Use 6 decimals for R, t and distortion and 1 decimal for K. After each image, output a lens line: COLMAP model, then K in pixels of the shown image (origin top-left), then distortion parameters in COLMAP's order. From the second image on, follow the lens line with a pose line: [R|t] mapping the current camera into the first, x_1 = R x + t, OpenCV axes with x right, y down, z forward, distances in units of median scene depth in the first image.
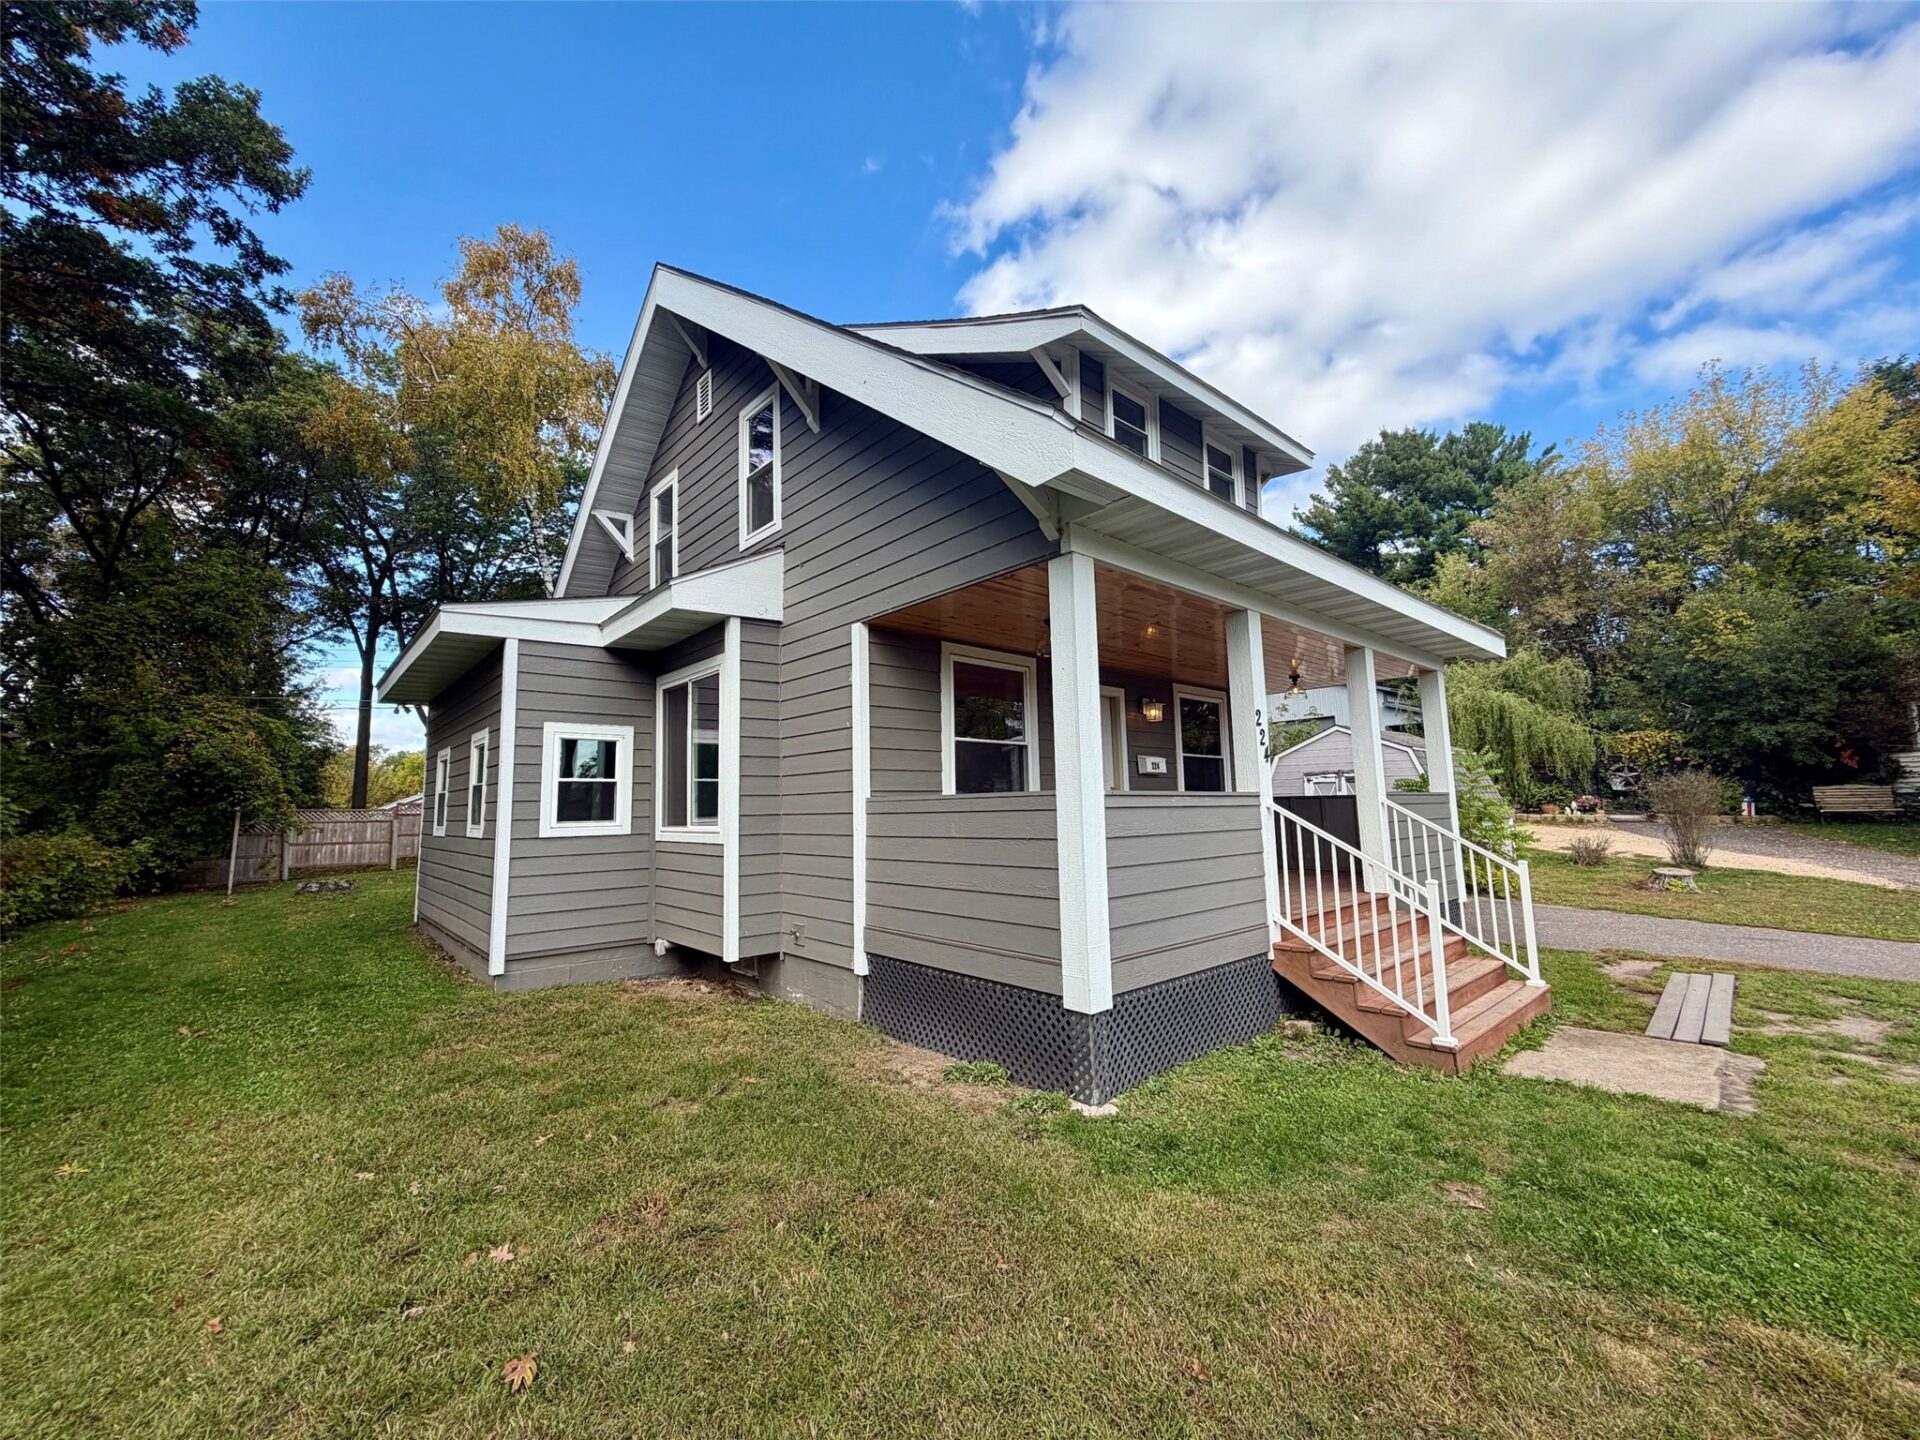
lens RADIAL K [[761.0, 0, 959.5], [0, 761.0, 721.8], [0, 0, 1]] dist [-0.000875, 0.000109]
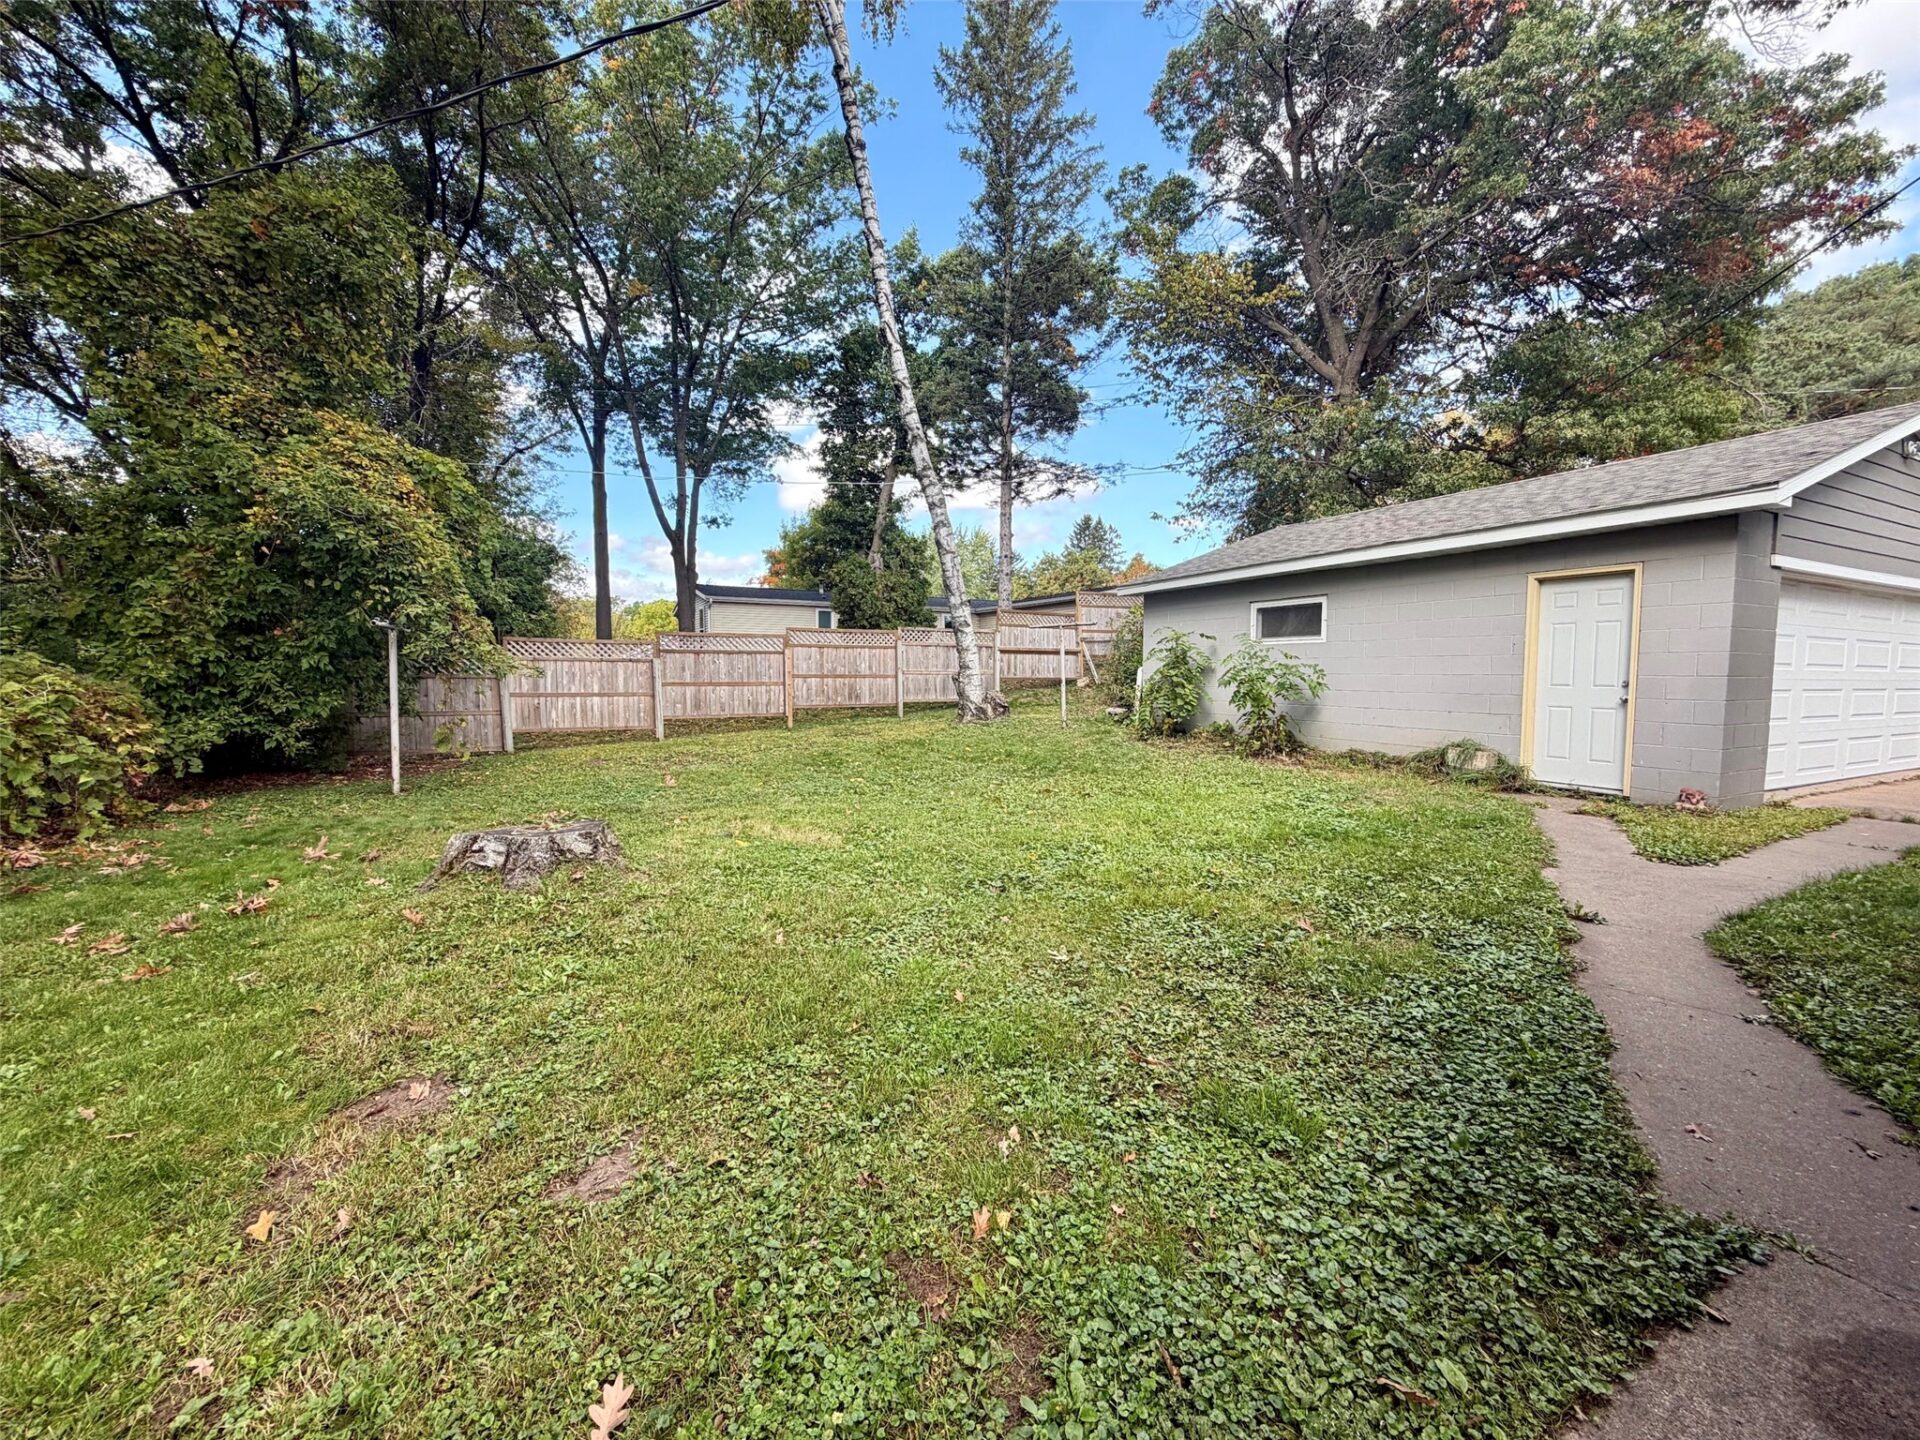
lens RADIAL K [[764.1, 0, 954.9], [0, 764.1, 720.2], [0, 0, 1]] dist [0.001010, -0.000372]
pose [[0.971388, 0.037307, -0.234548, -0.378957], [0.006249, 0.983228, 0.182273, 0.069878], [0.237414, -0.178523, 0.954863, 0.482555]]
